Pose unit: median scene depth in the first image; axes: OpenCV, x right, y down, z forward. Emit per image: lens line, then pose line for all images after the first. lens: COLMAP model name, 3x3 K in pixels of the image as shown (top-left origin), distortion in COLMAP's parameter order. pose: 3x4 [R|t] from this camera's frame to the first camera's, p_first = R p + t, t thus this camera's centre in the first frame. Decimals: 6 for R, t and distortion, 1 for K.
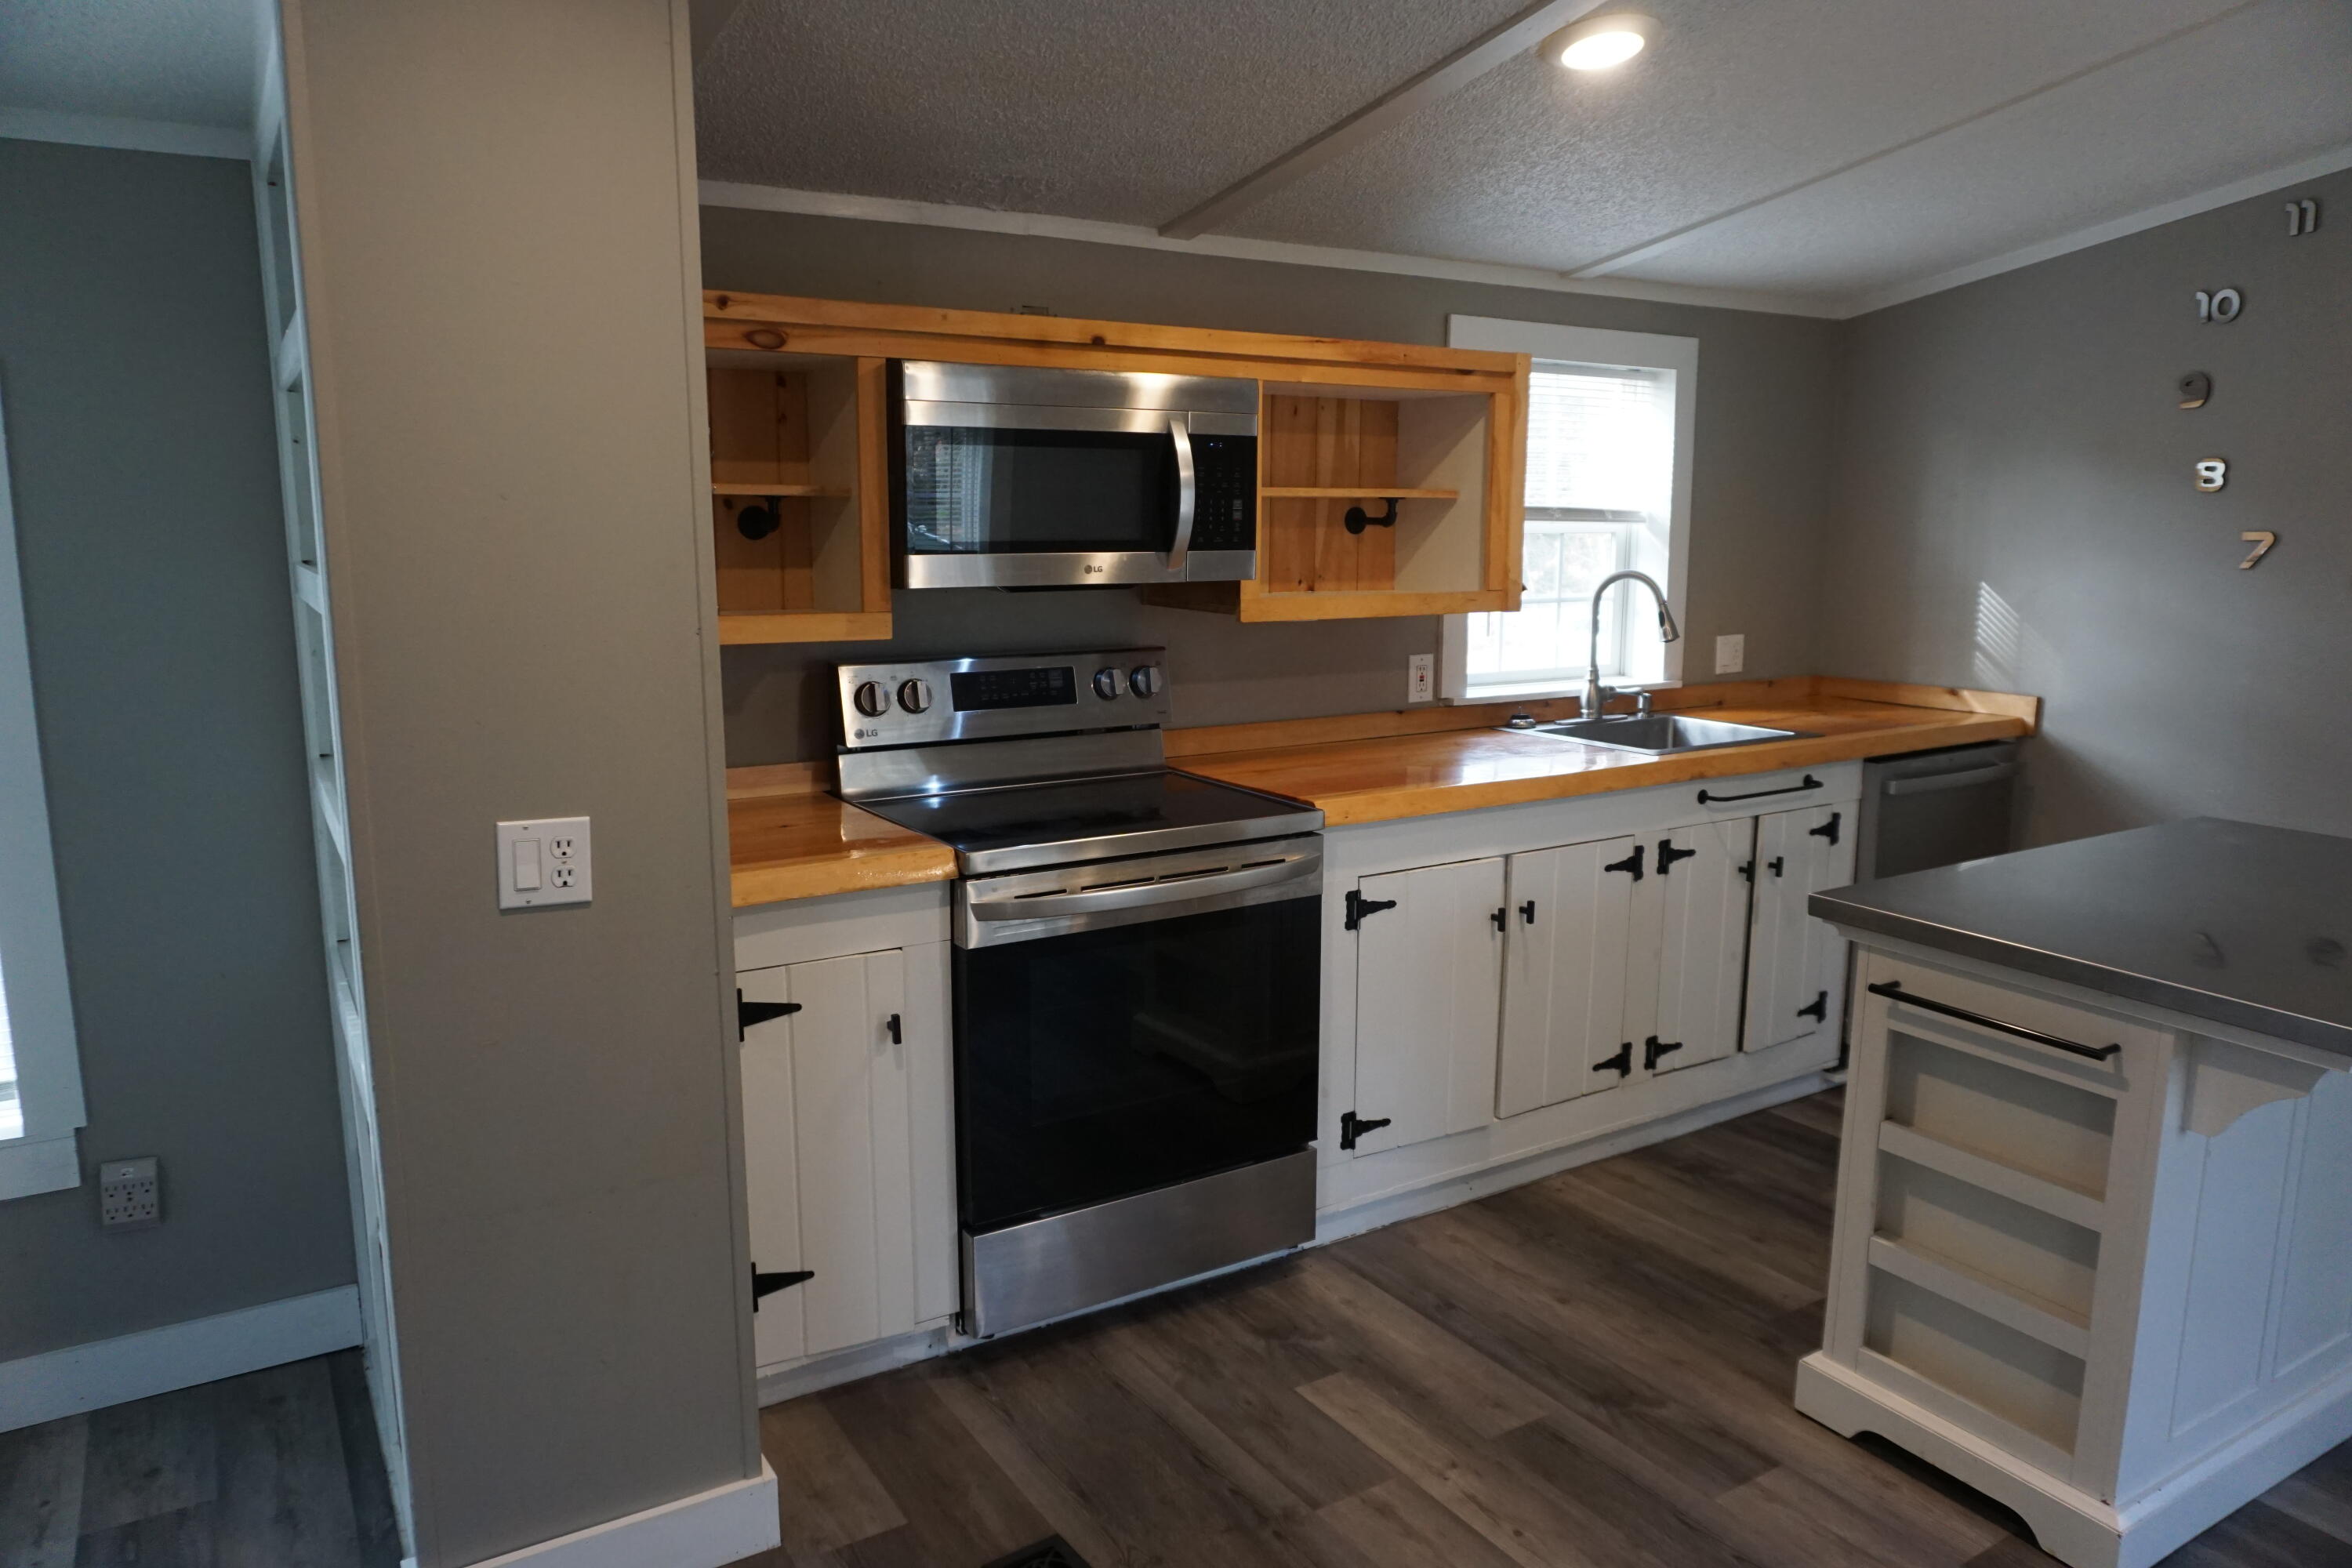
lens RADIAL K [[1578.1, 0, 1179.9], [0, 1578.1, 777.8], [0, 0, 1]] dist [-0.049766, 0.034094]
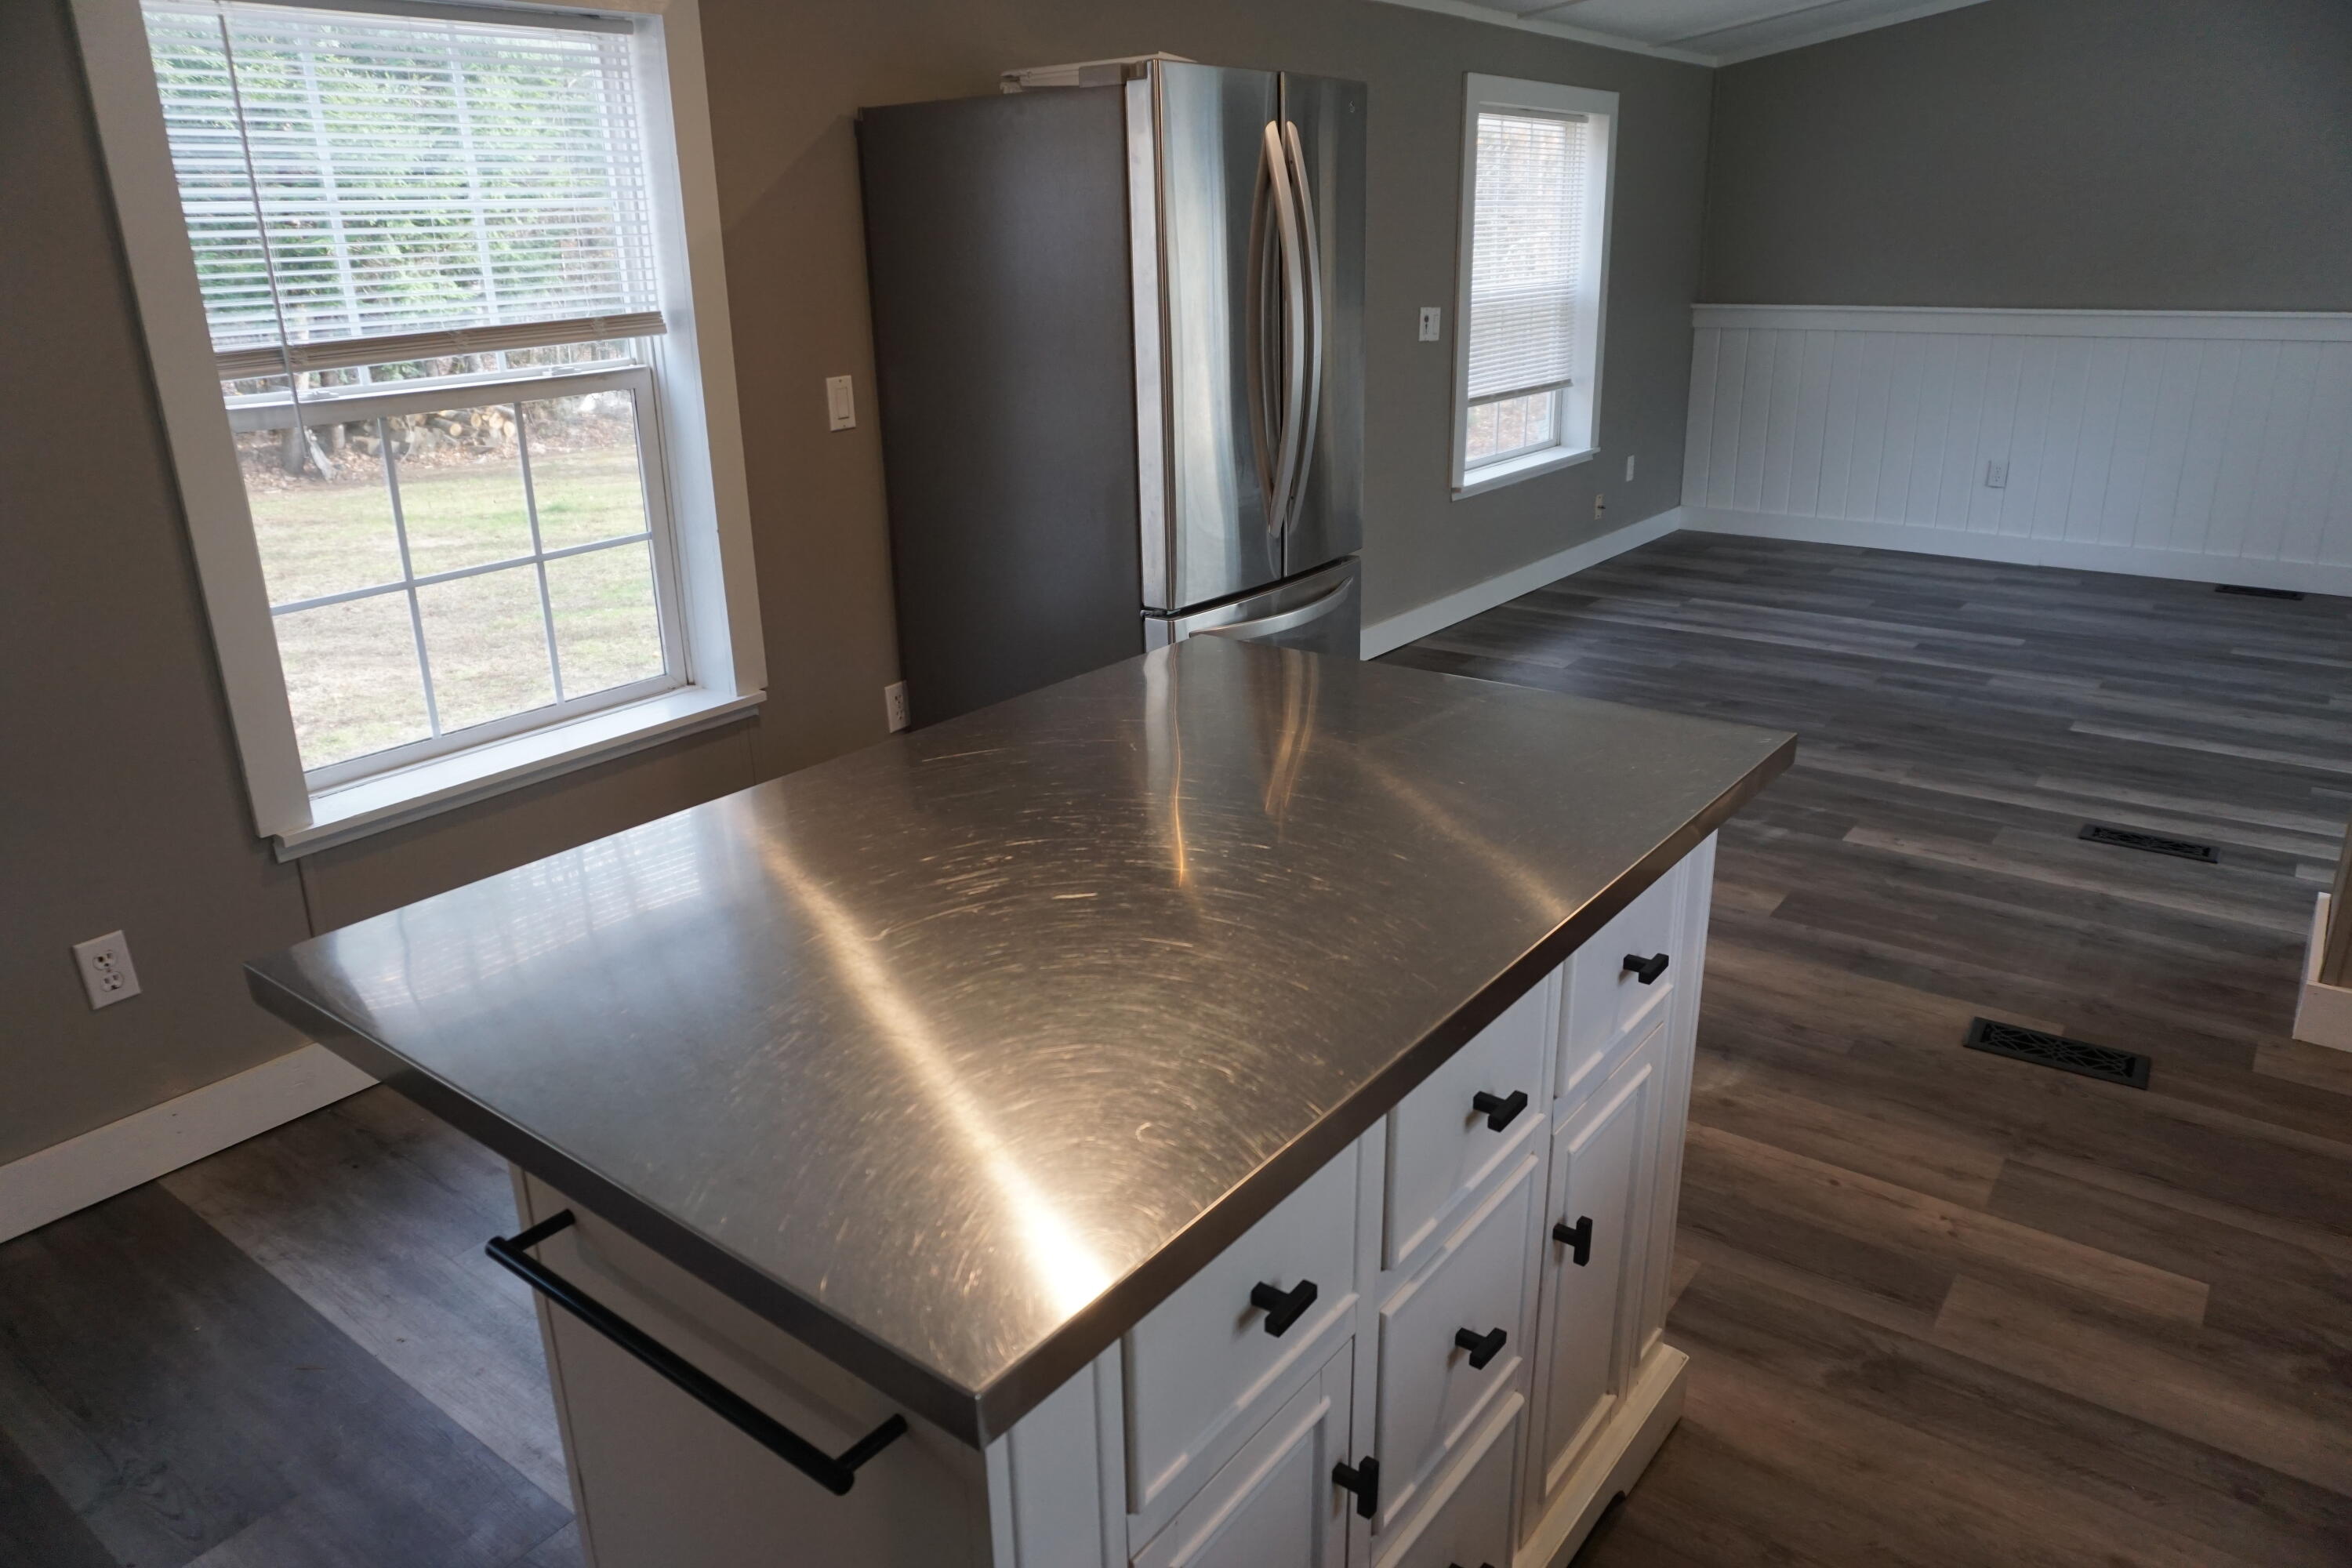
lens RADIAL K [[1578.1, 0, 1179.9], [0, 1578.1, 777.8], [0, 0, 1]] dist [-0.049766, 0.034094]
pose [[-0.933058, 0.136125, -0.332975, 0.693367], [-0.040848, 0.879557, 0.474037, -0.173298], [0.357399, 0.455906, -0.815117, 1.162439]]
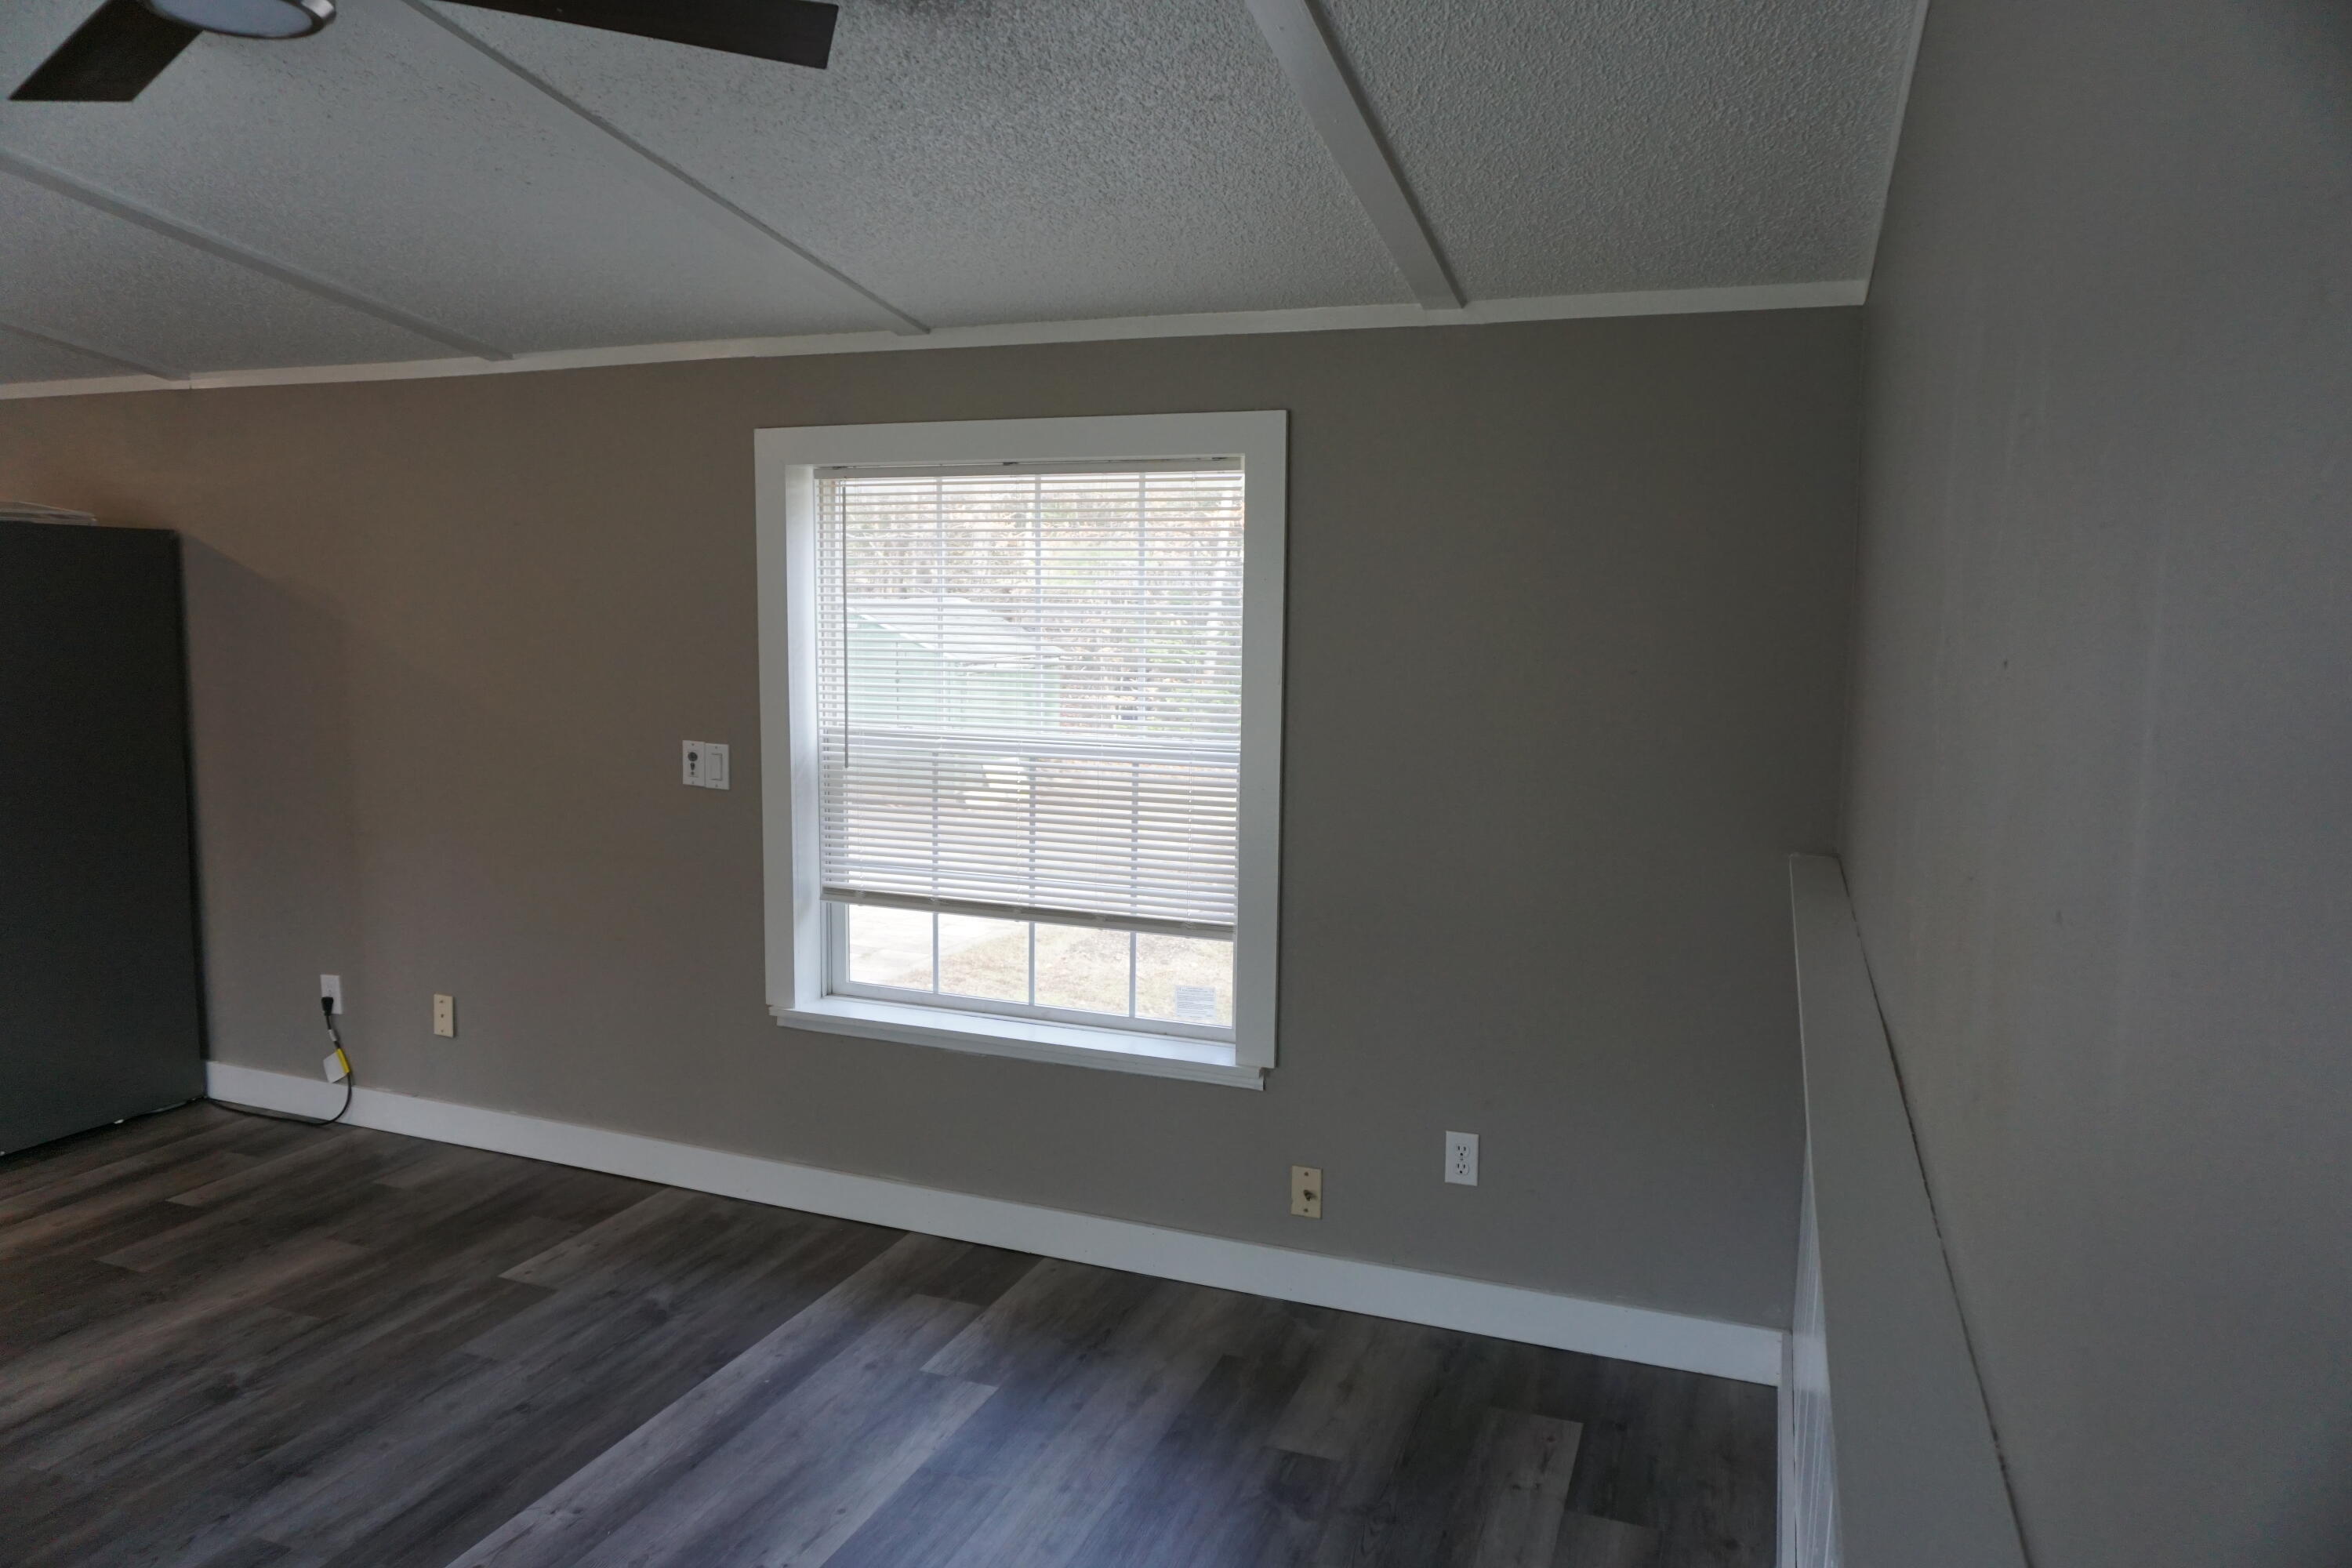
lens RADIAL K [[1578.1, 0, 1179.9], [0, 1578.1, 777.8], [0, 0, 1]] dist [-0.049766, 0.034094]
pose [[-0.607744, -0.104465, 0.787232, -1.383309], [0.118116, 0.968393, 0.219691, -0.025947], [-0.785300, 0.226500, -0.576196, 0.068317]]
